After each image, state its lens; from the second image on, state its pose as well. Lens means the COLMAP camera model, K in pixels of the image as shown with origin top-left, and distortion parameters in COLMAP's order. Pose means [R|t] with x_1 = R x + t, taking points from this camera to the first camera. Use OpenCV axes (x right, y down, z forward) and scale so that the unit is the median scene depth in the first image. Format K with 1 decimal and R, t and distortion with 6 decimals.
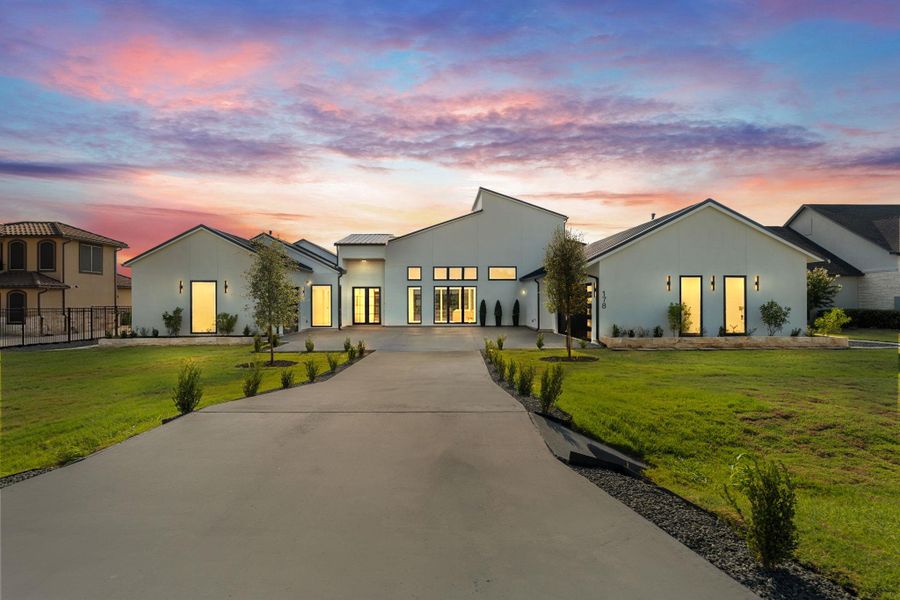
lens RADIAL K [[404.5, 0, 450.0], [0, 404.5, 300.0], [0, 0, 1]] dist [0.009386, 0.000210]
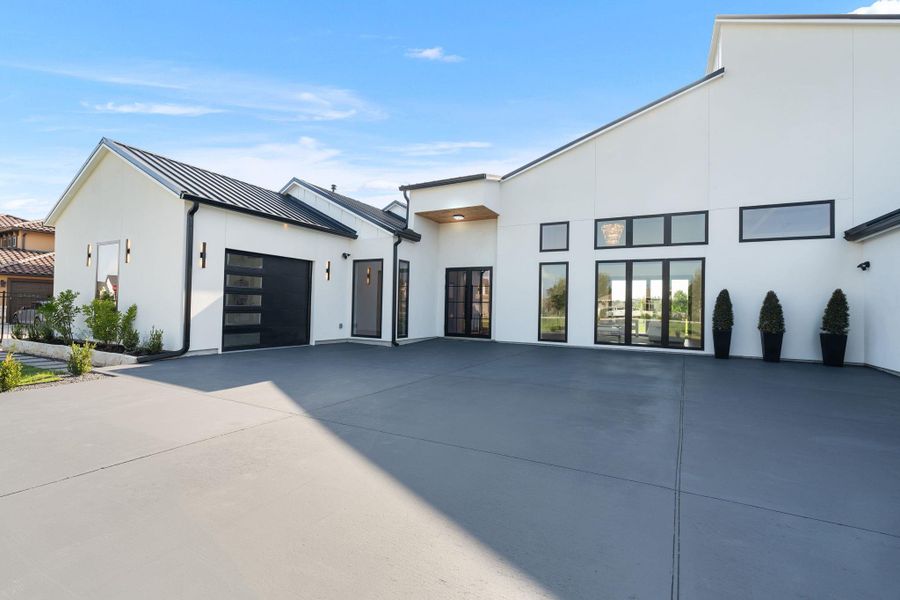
lens RADIAL K [[404.5, 0, 450.0], [0, 404.5, 300.0], [0, 0, 1]] dist [0.009386, 0.000210]
pose [[0.881028, 0.011992, -0.472913, 0.034539], [-0.019684, 0.999742, -0.011319, 0.018899], [0.472655, 0.019281, 0.881037, 0.530001]]
